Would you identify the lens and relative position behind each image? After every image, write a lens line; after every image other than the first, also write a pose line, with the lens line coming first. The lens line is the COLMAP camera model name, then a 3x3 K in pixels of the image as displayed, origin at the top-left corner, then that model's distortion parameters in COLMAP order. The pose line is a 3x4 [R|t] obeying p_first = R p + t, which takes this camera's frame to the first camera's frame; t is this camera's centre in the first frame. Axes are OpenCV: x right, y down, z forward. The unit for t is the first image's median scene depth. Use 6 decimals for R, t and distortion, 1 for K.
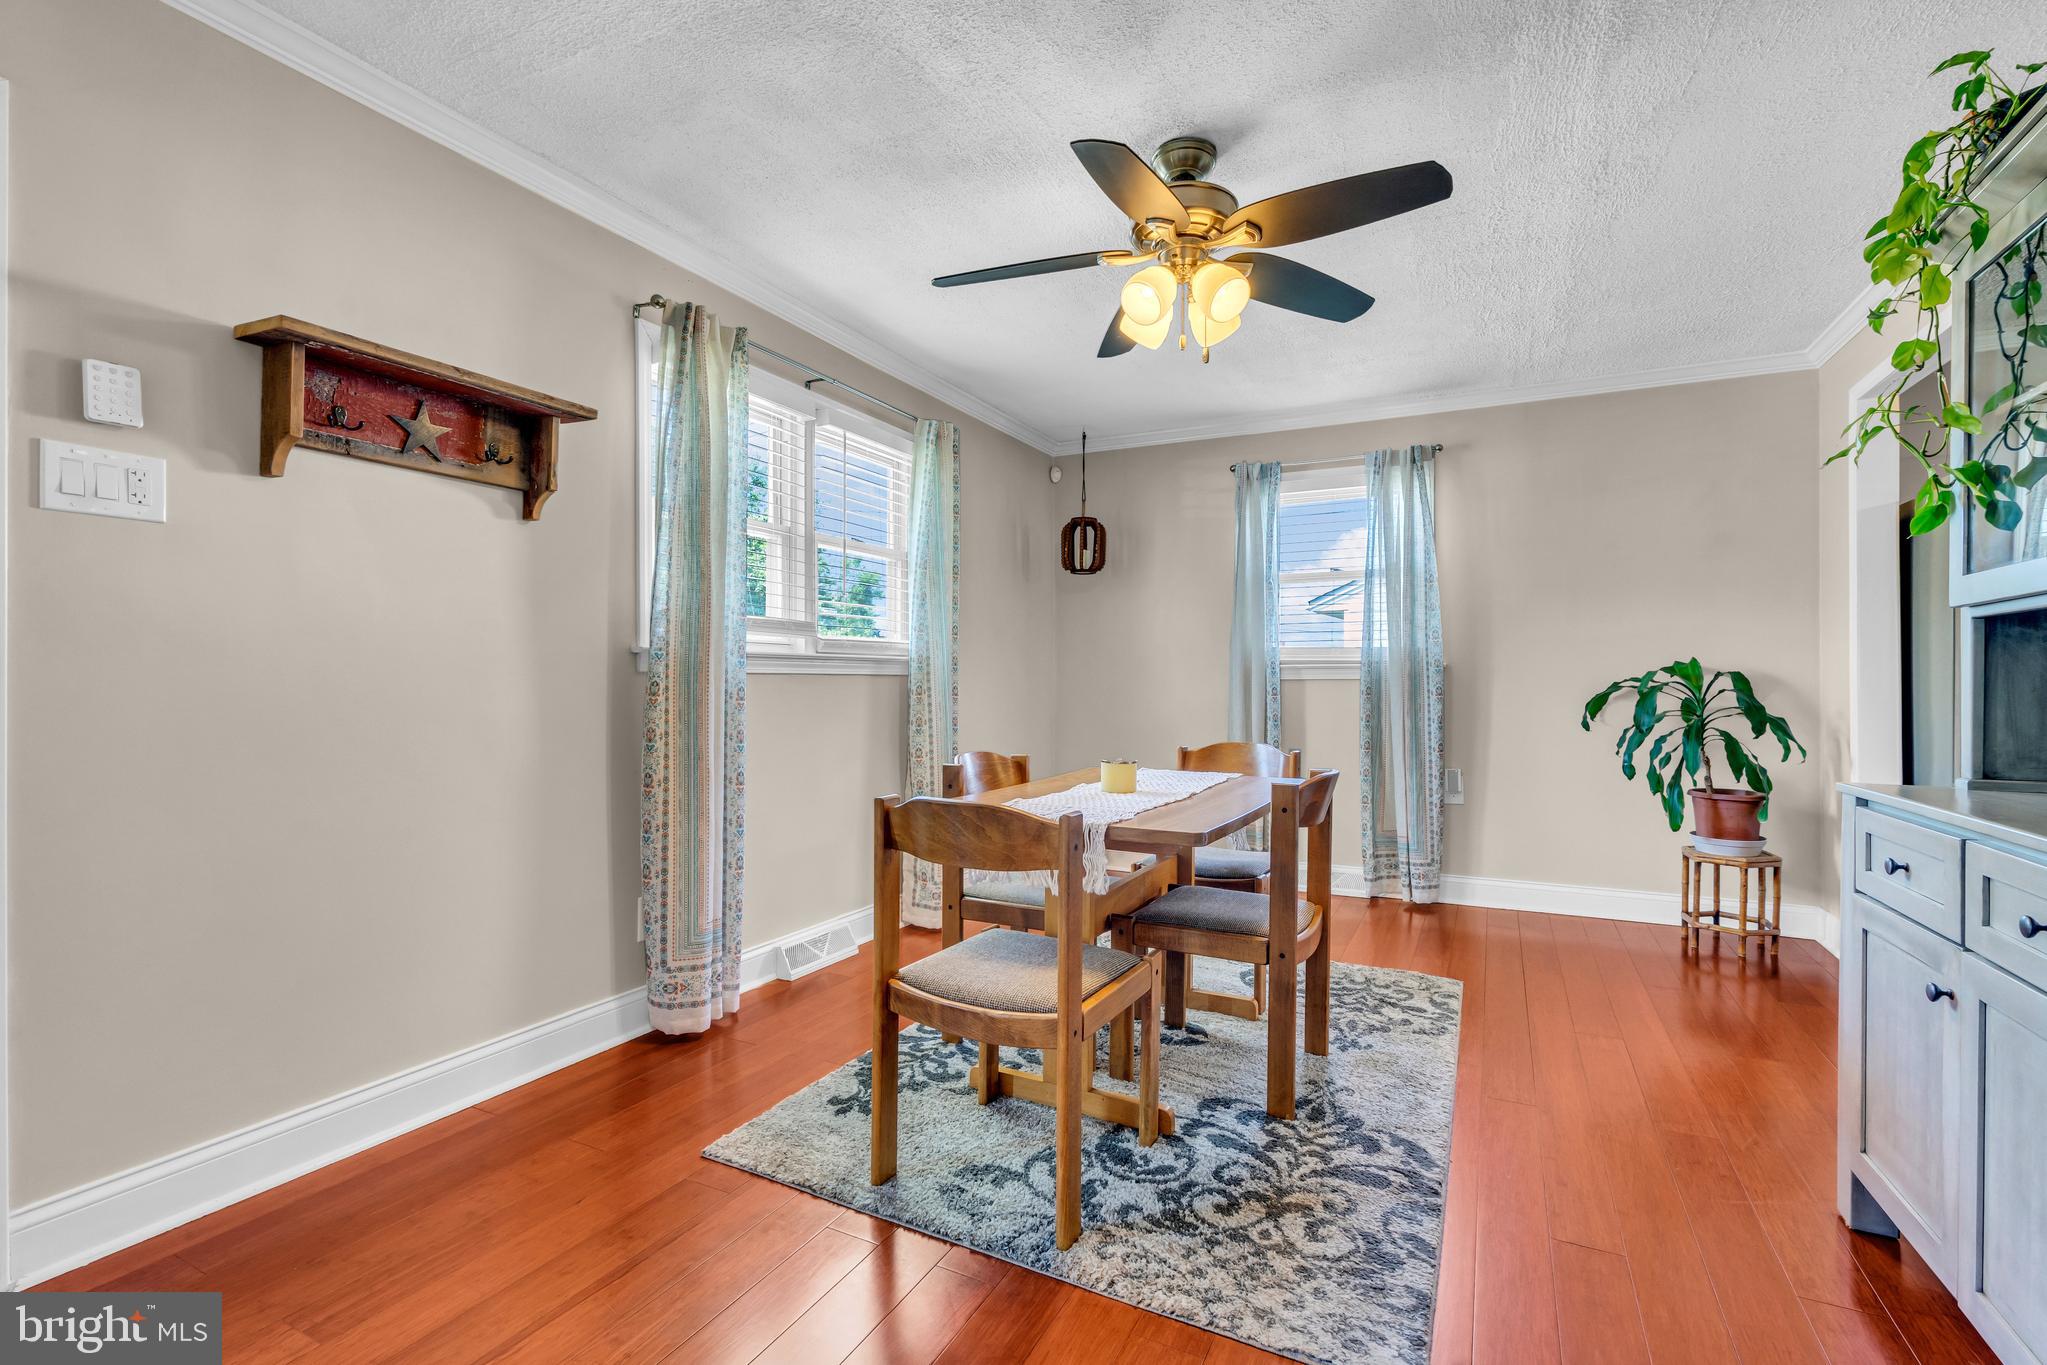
lens RADIAL K [[926.0, 0, 1023.6], [0, 926.0, 683.0], [0, 0, 1]] dist [-0.003211, 0.000019]
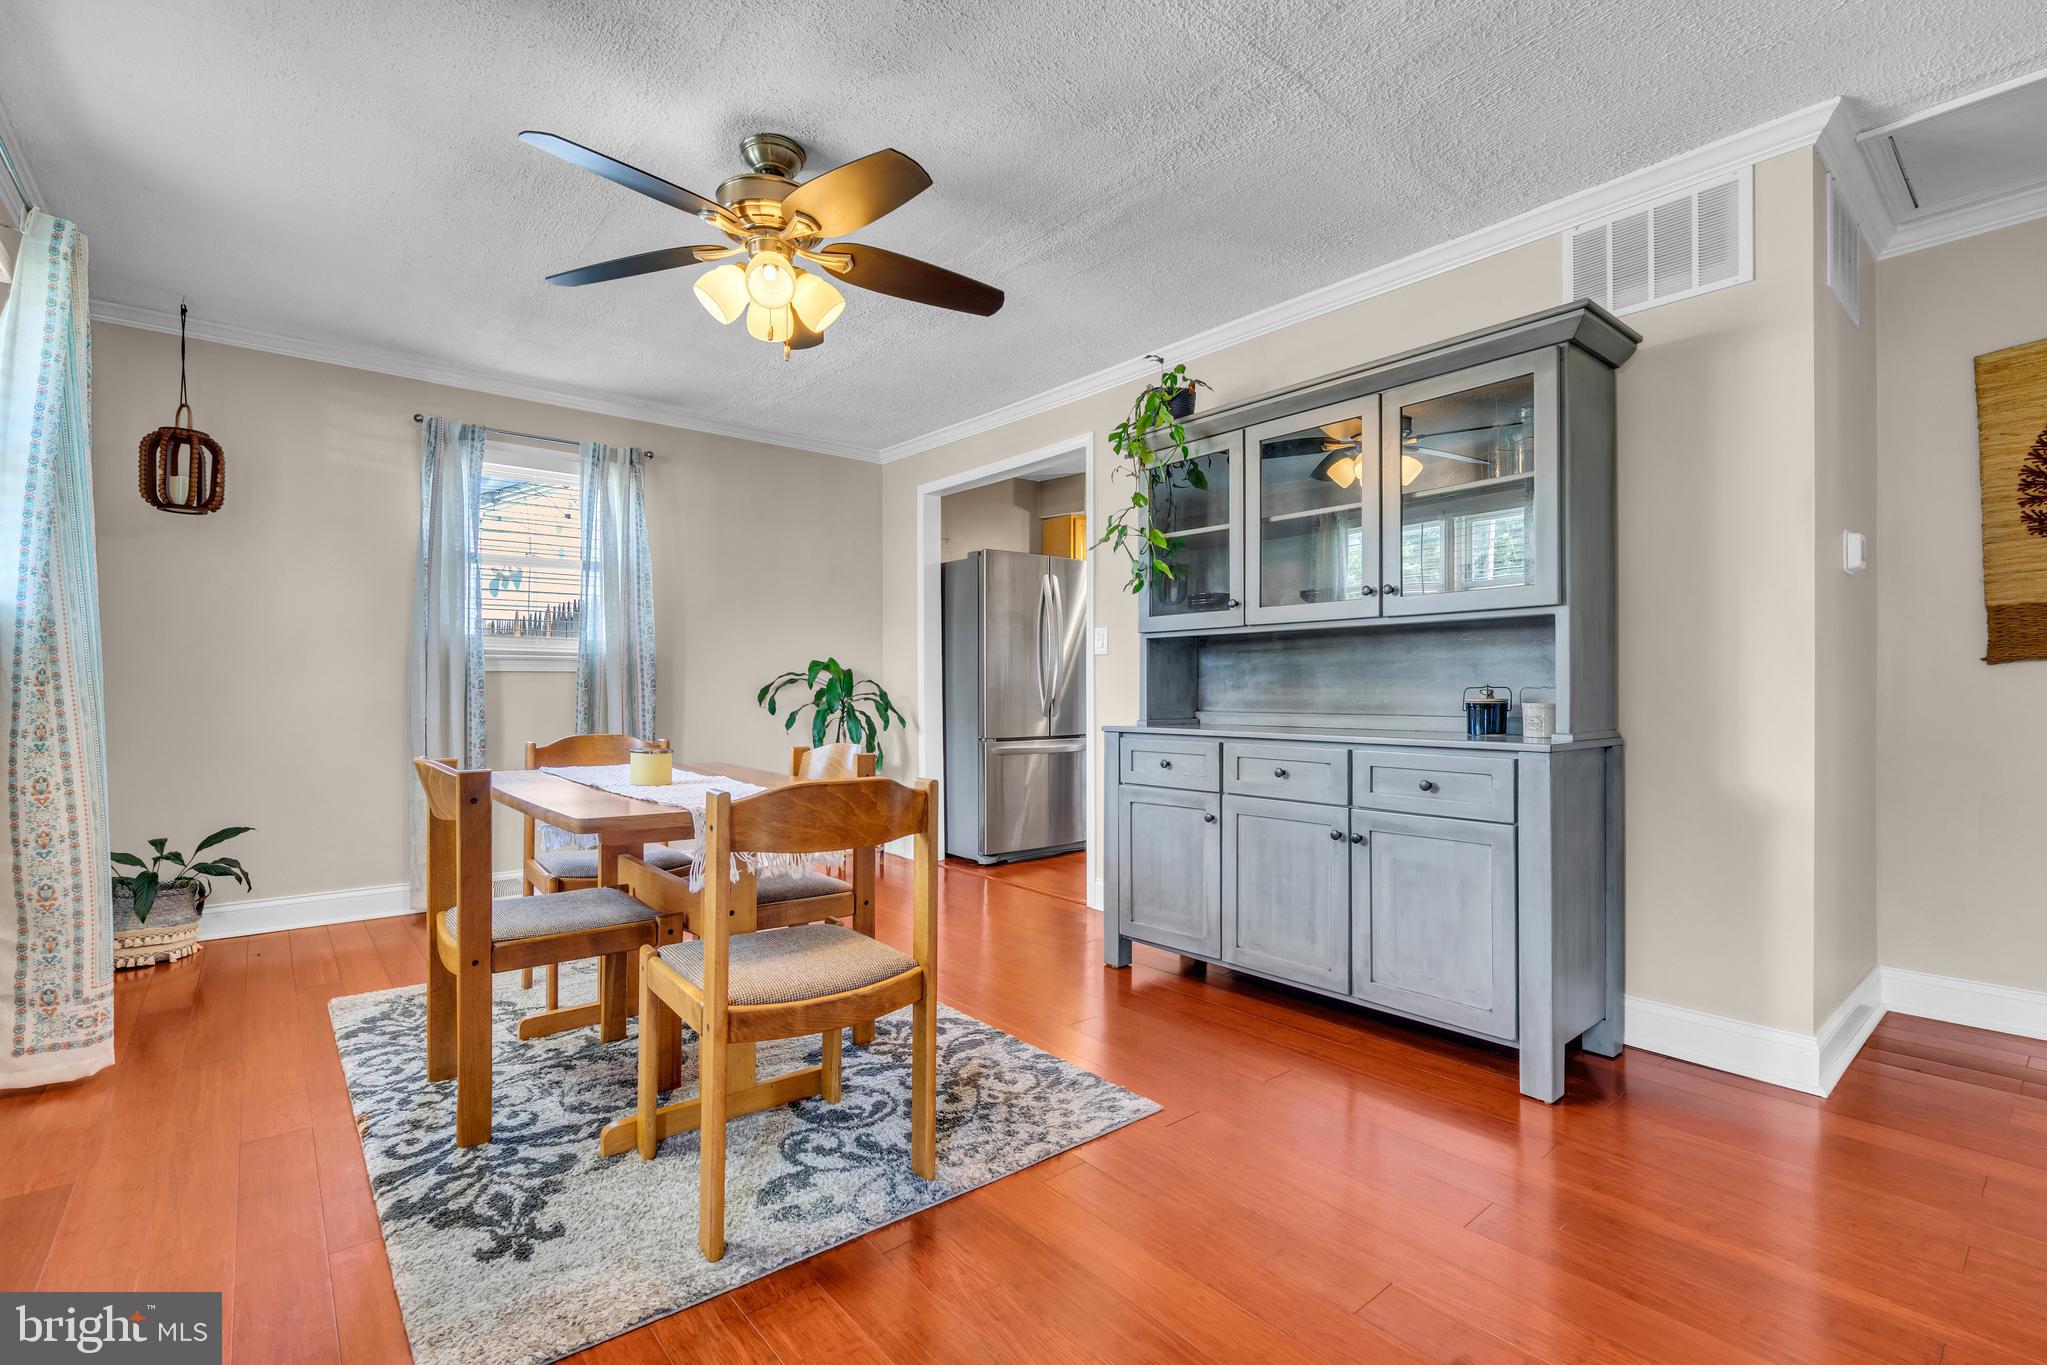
lens RADIAL K [[926.0, 0, 1024.3], [0, 926.0, 688.8], [0, 0, 1]] dist [-0.003211, 0.000019]
pose [[0.388870, -0.003119, 0.921287, -0.745969], [0.001647, 0.999995, 0.002690, 0.026282], [-0.921291, 0.000471, 0.388873, 0.387574]]
